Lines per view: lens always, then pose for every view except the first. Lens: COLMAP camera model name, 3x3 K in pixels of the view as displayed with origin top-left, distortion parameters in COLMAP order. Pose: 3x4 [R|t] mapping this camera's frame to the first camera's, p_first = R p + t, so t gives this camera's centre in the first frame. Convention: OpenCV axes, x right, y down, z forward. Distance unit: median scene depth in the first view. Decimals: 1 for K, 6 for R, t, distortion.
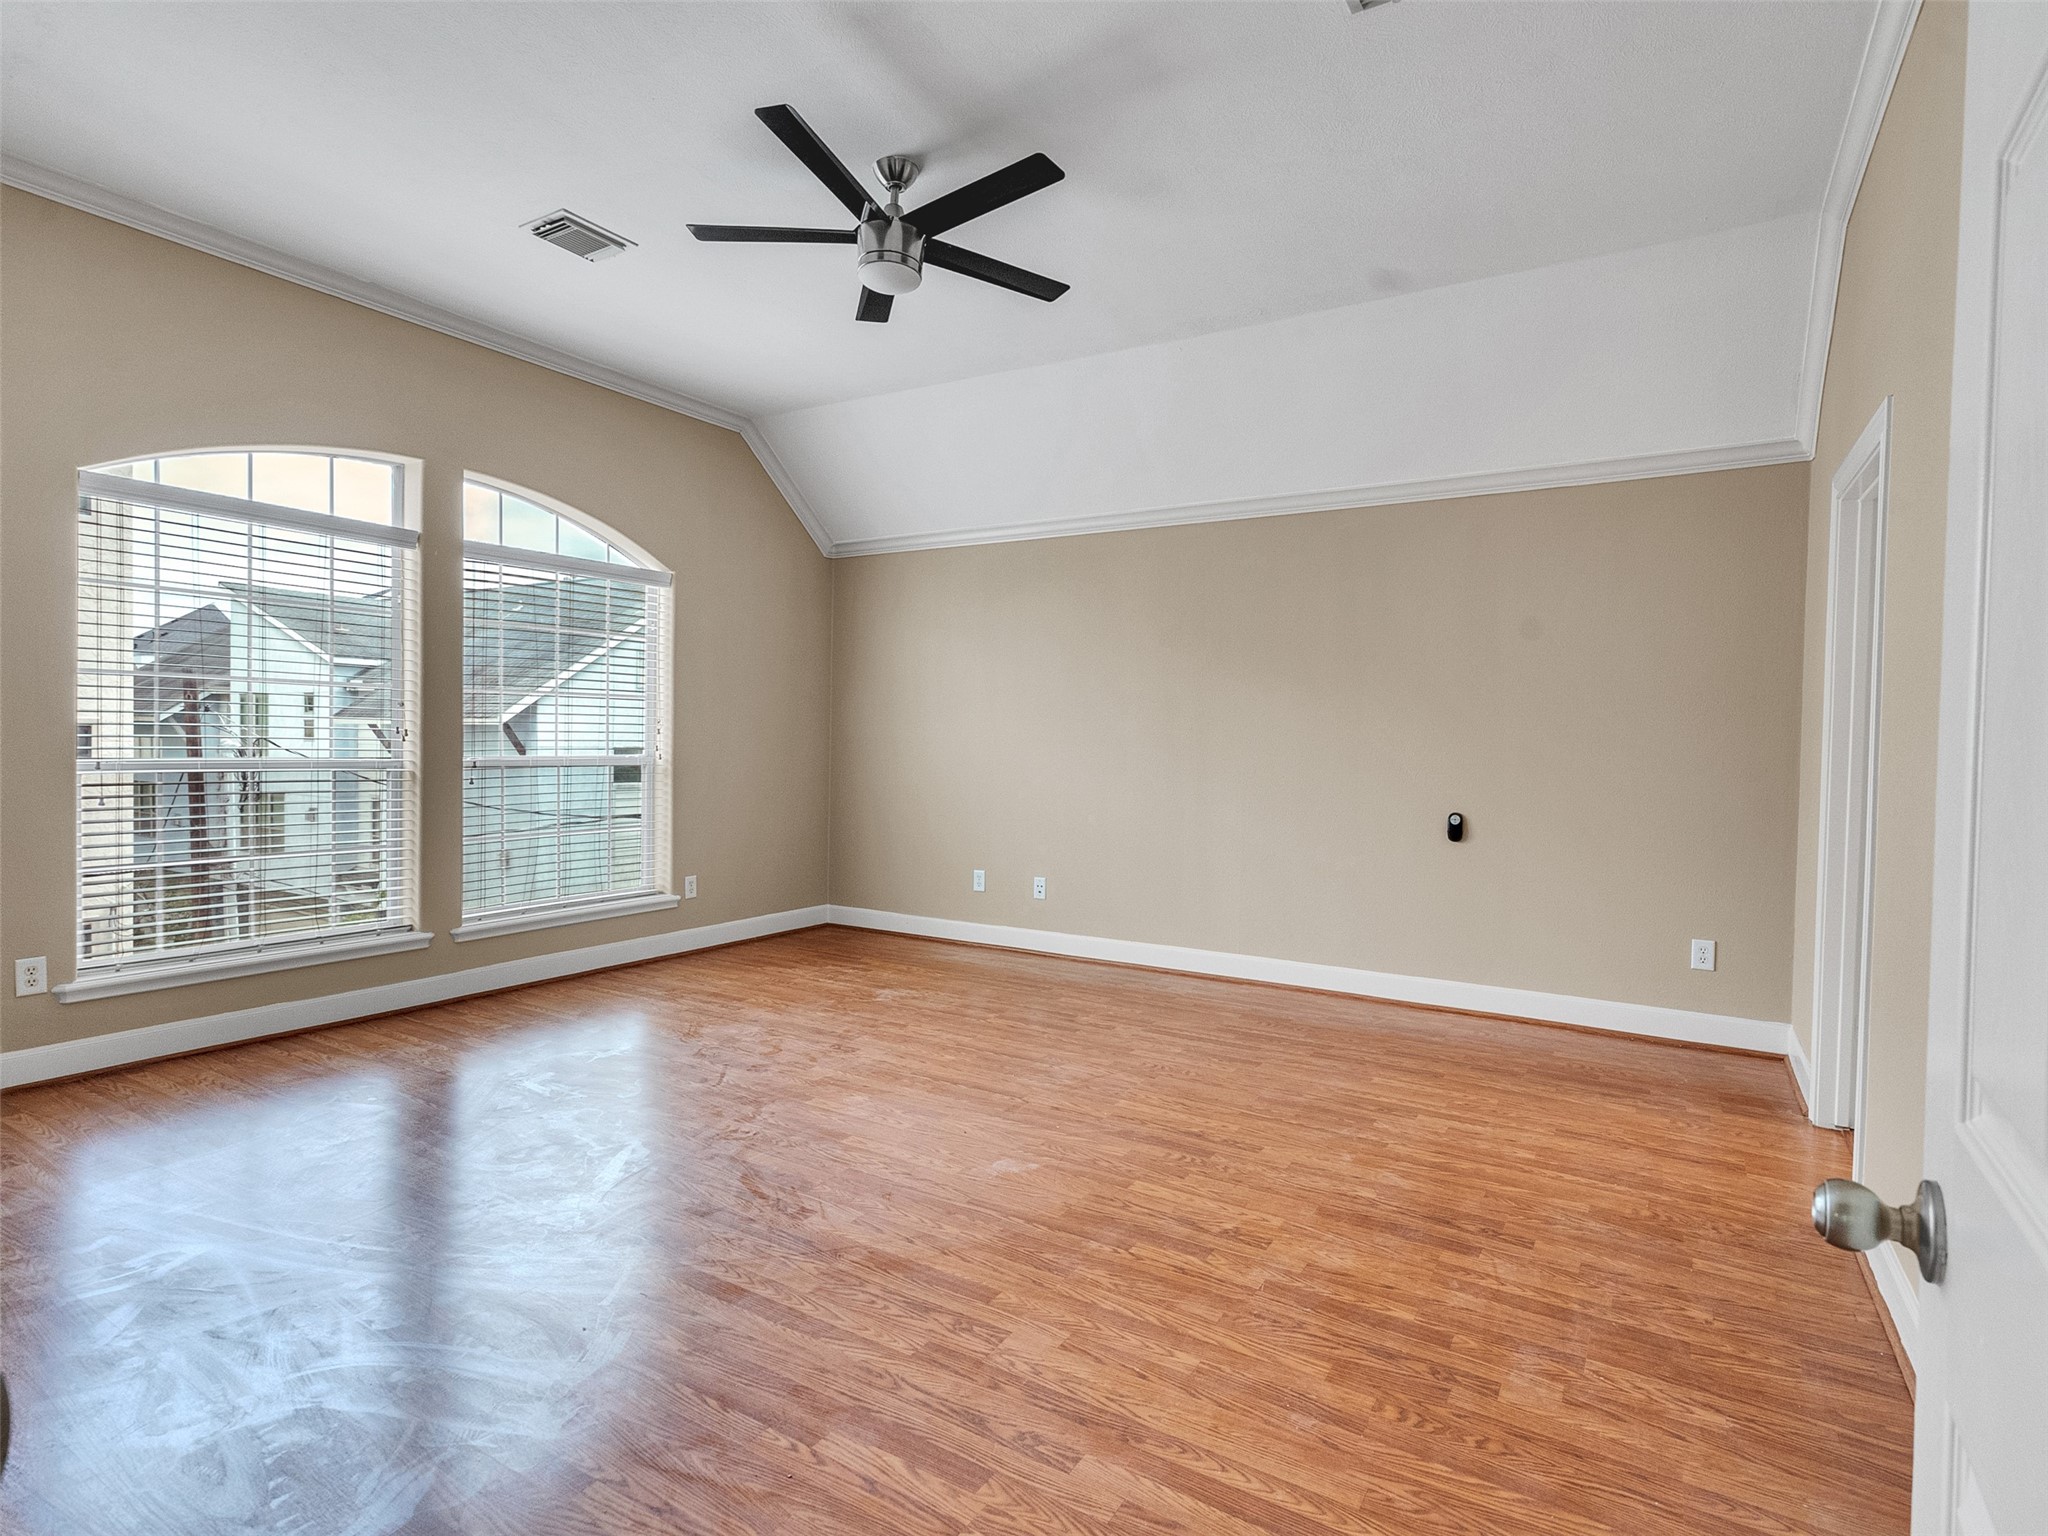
lens RADIAL K [[1066.9, 0, 1070.1], [0, 1066.9, 754.3], [0, 0, 1]] dist [-0.004072, 0.003424]
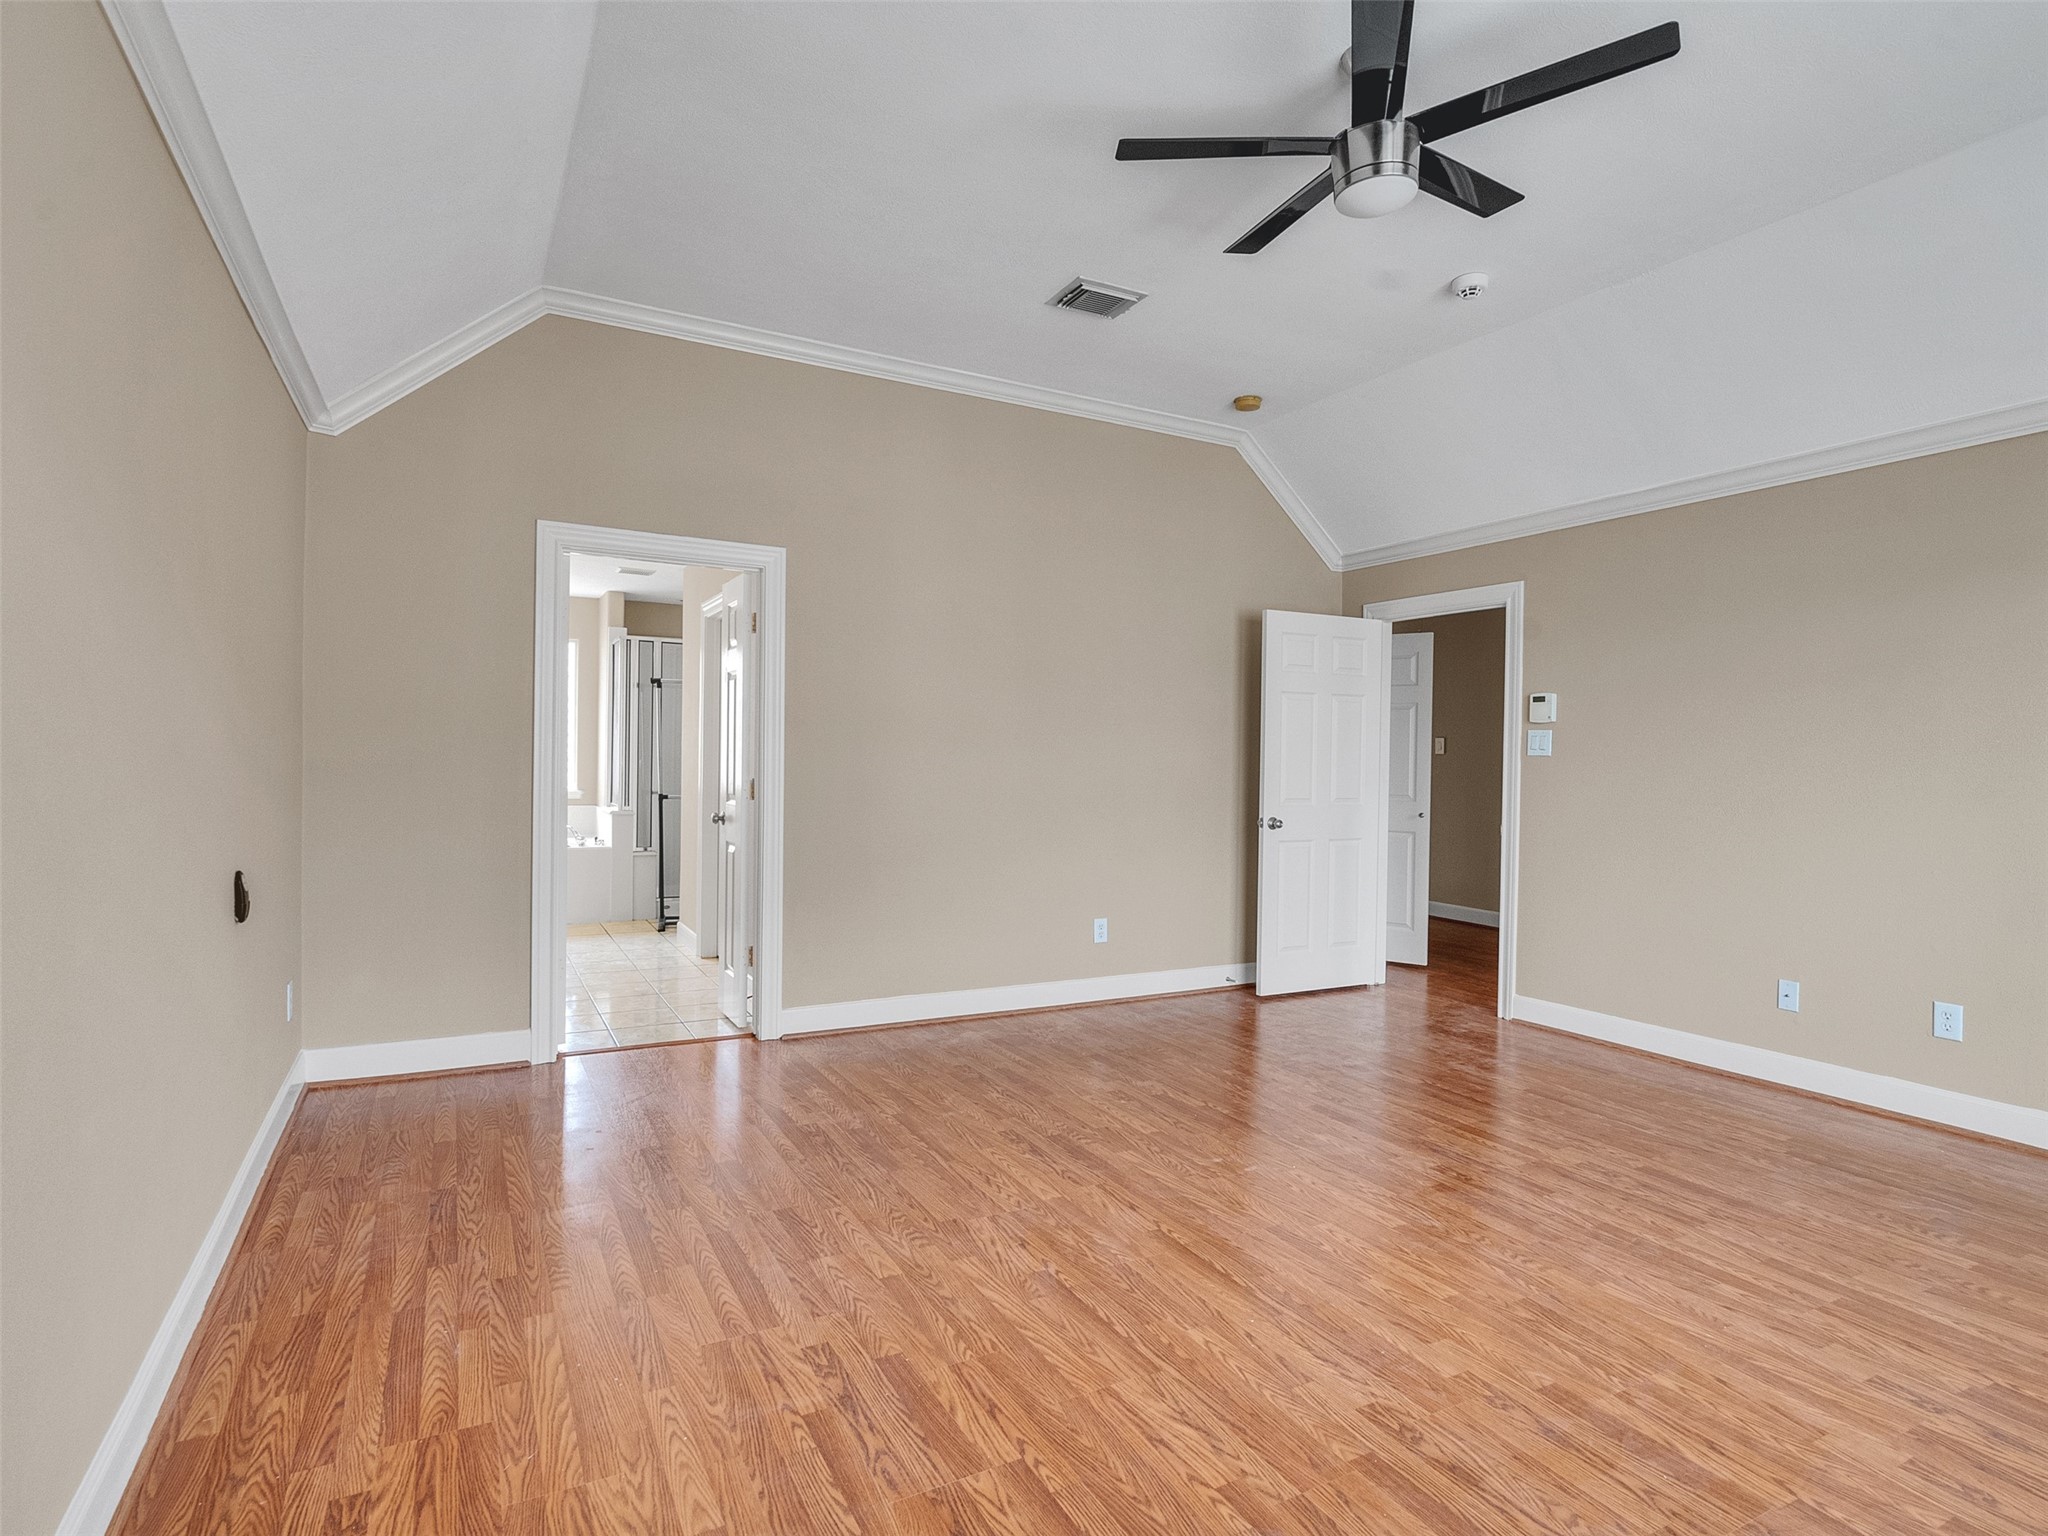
lens RADIAL K [[1066.9, 0, 1025.3], [0, 1066.9, 753.9], [0, 0, 1]] dist [-0.004072, 0.003424]
pose [[-0.842590, -0.029172, 0.537765, -0.378369], [-0.022297, 0.999565, 0.019288, -0.030100], [-0.538094, 0.004262, -0.842874, 1.753184]]
